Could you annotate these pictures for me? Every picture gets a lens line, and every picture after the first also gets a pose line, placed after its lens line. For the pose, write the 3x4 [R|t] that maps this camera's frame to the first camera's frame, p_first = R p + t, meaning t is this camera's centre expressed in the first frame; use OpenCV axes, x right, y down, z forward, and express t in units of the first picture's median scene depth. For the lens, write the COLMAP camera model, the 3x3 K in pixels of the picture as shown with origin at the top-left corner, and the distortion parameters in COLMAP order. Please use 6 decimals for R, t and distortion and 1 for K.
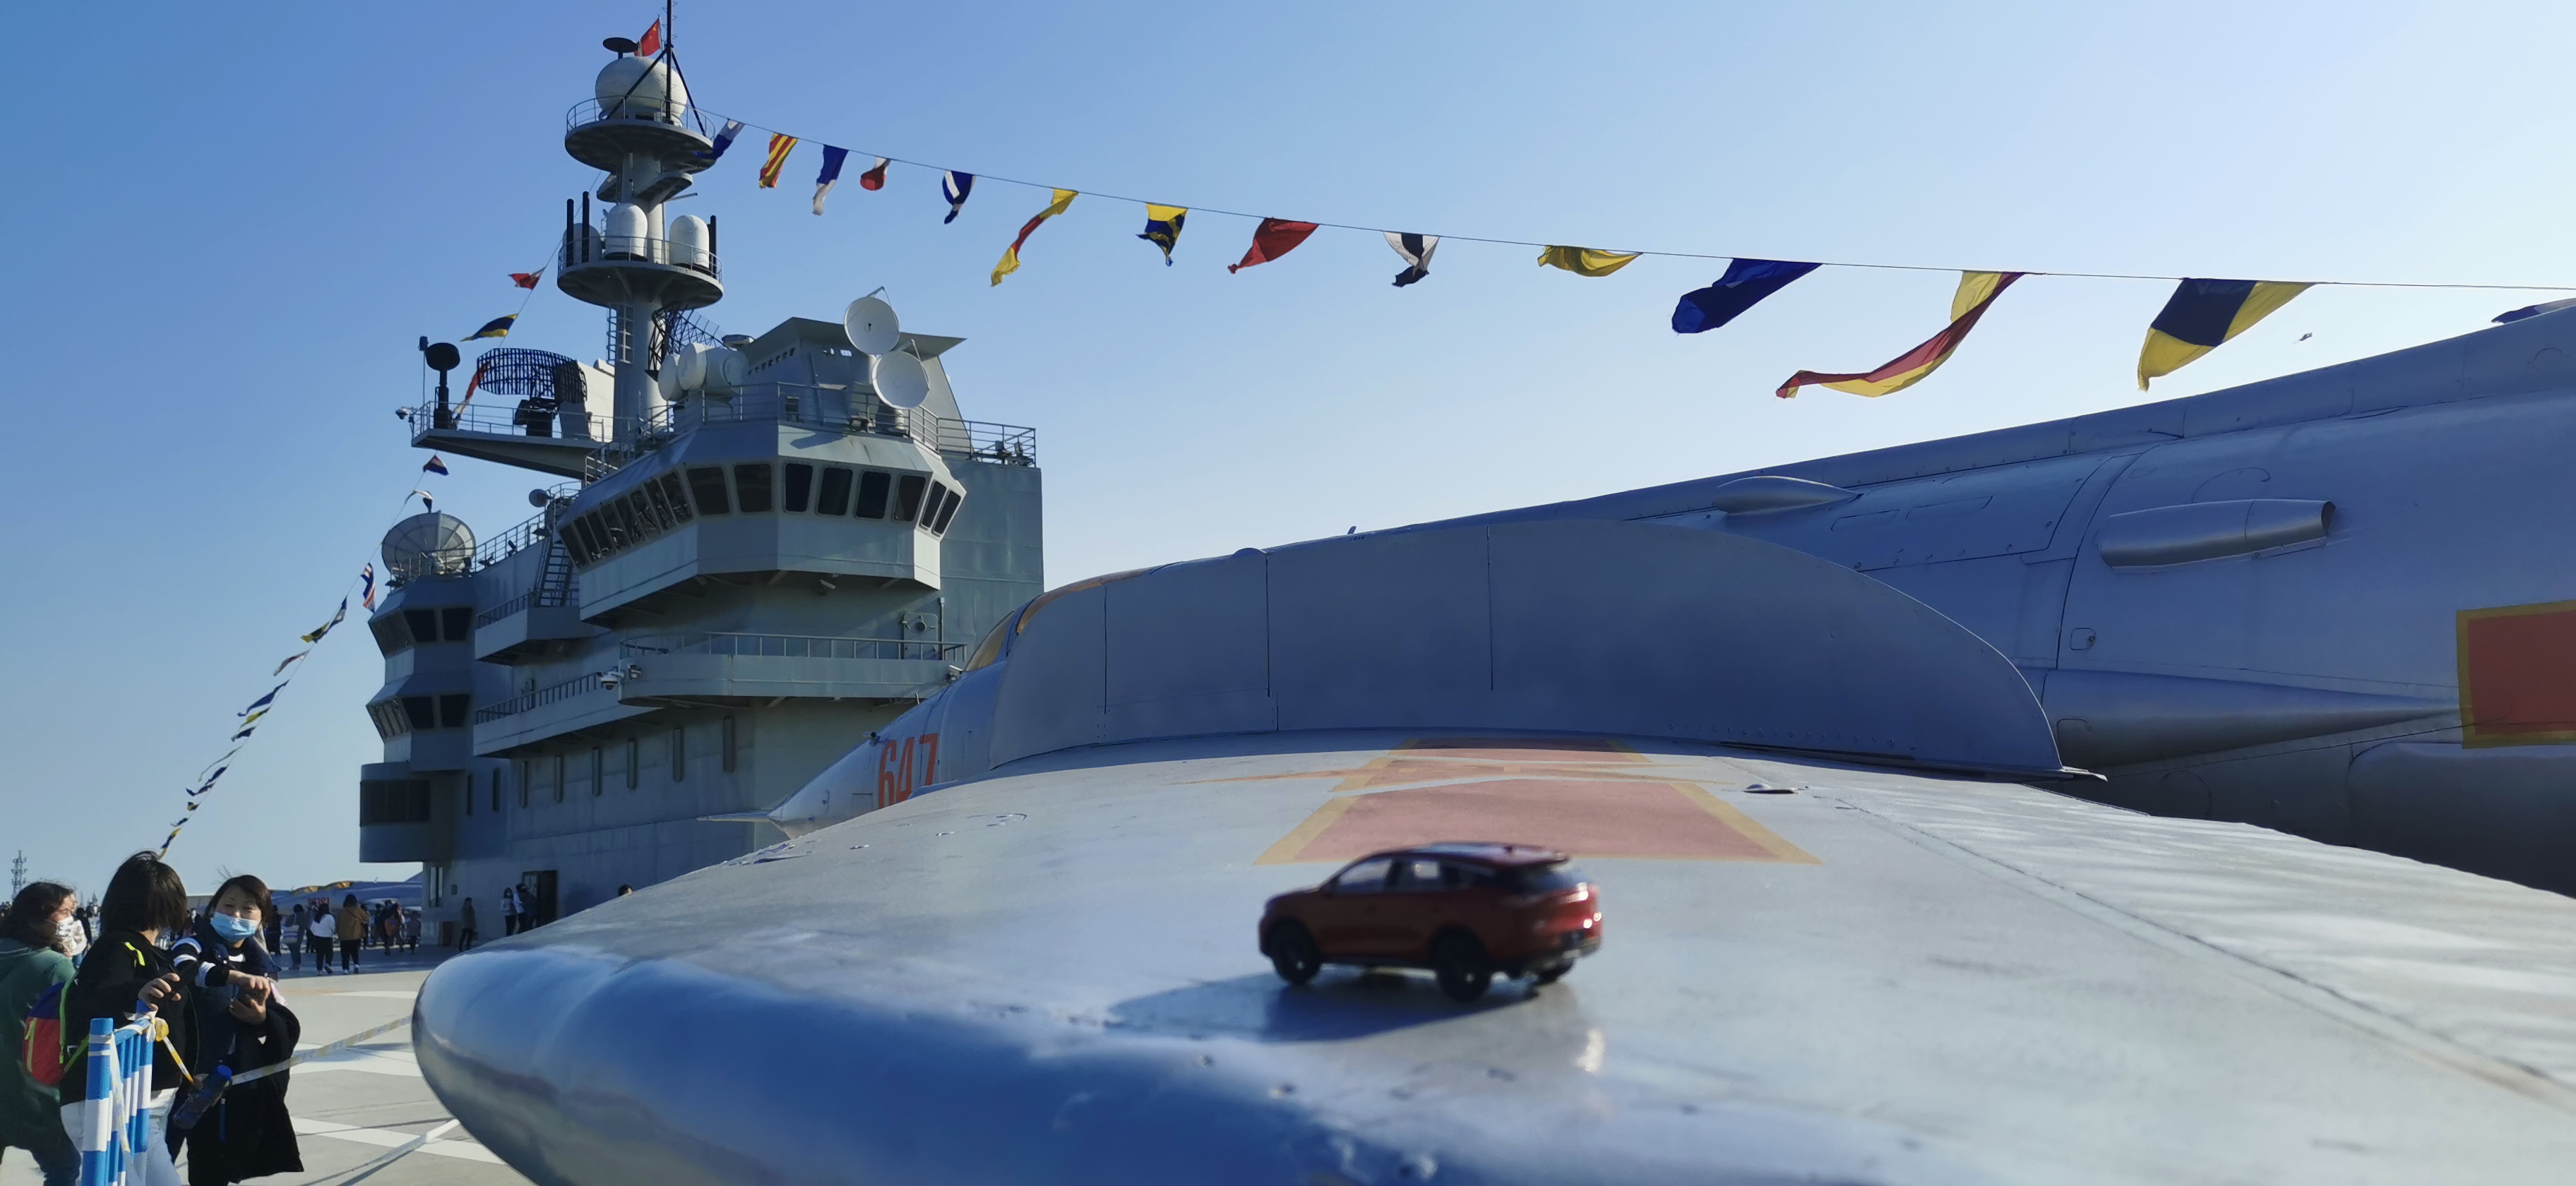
lens RADIAL K [[1934.8, 0, 1288.0], [0, 1934.8, 593.0], [0, 0, 1]] dist [0.007208, 0.002310]
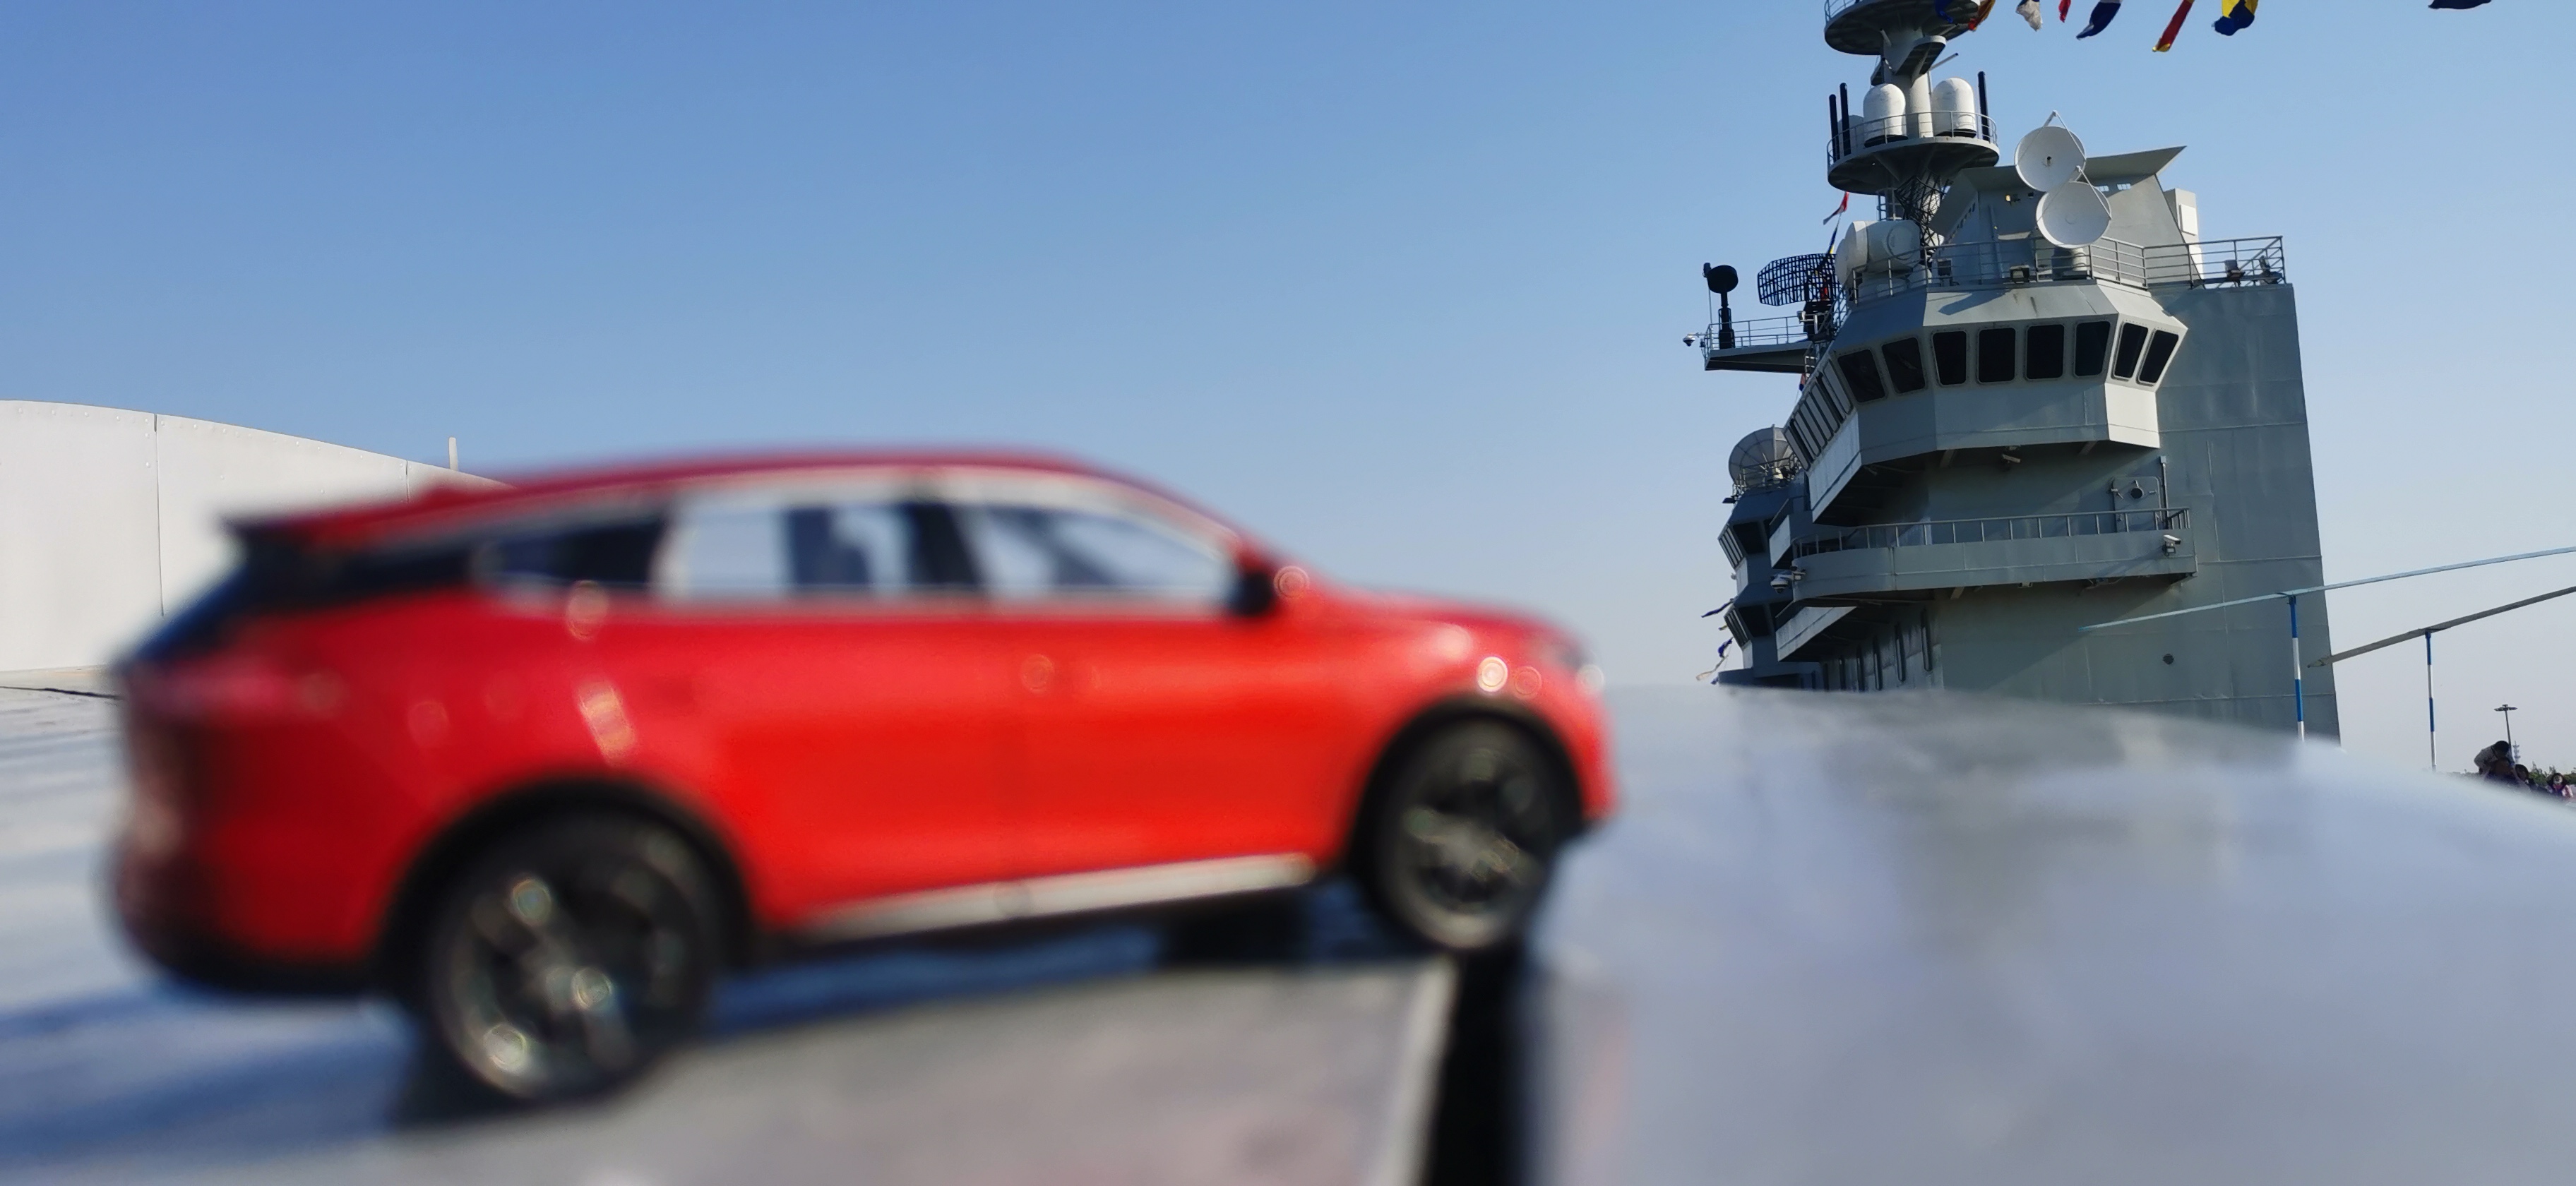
lens RADIAL K [[1934.8, 0, 1288.0], [0, 1934.8, 593.0], [0, 0, 1]] dist [0.007208, 0.002310]
pose [[0.700408, -0.070729, -0.710230, 0.156301], [0.110226, 0.993859, 0.009727, 0.011423], [0.705181, -0.085098, 0.703902, 0.119066]]
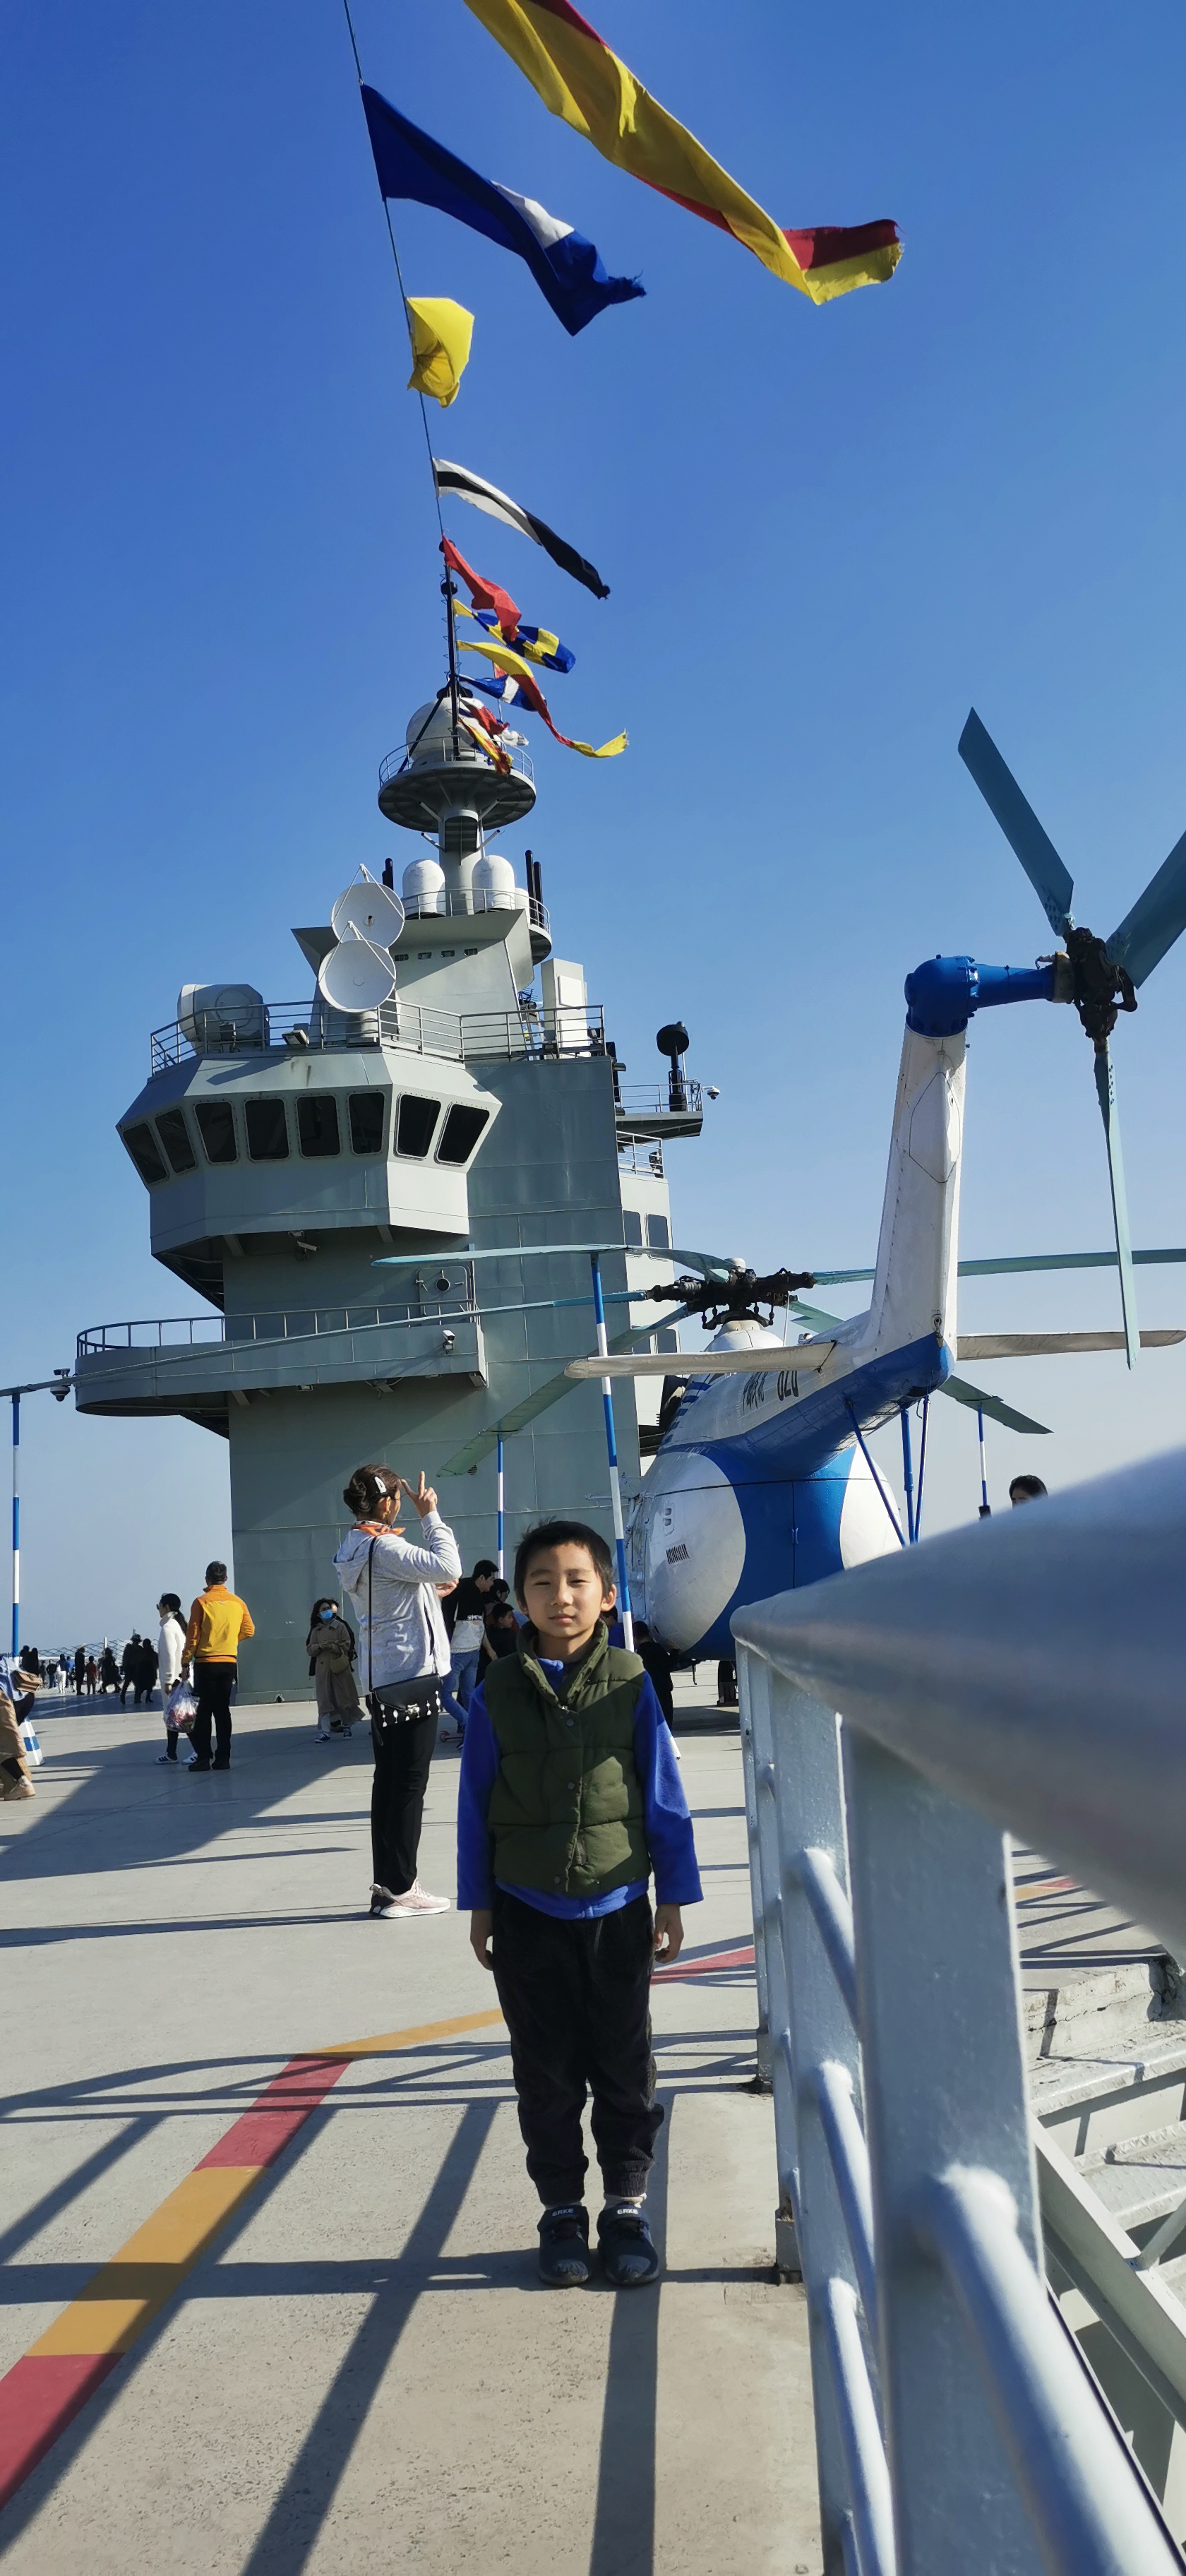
lens RADIAL K [[1934.8, 0, 593.0], [0, 1934.8, 1288.0], [0, 0, 1]] dist [0.007208, 0.002310]
pose [[0.788096, -0.113859, -0.604930, 0.328452], [0.116092, 0.992601, -0.035582, 0.053371], [0.604506, -0.042185, 0.795483, 0.416702]]
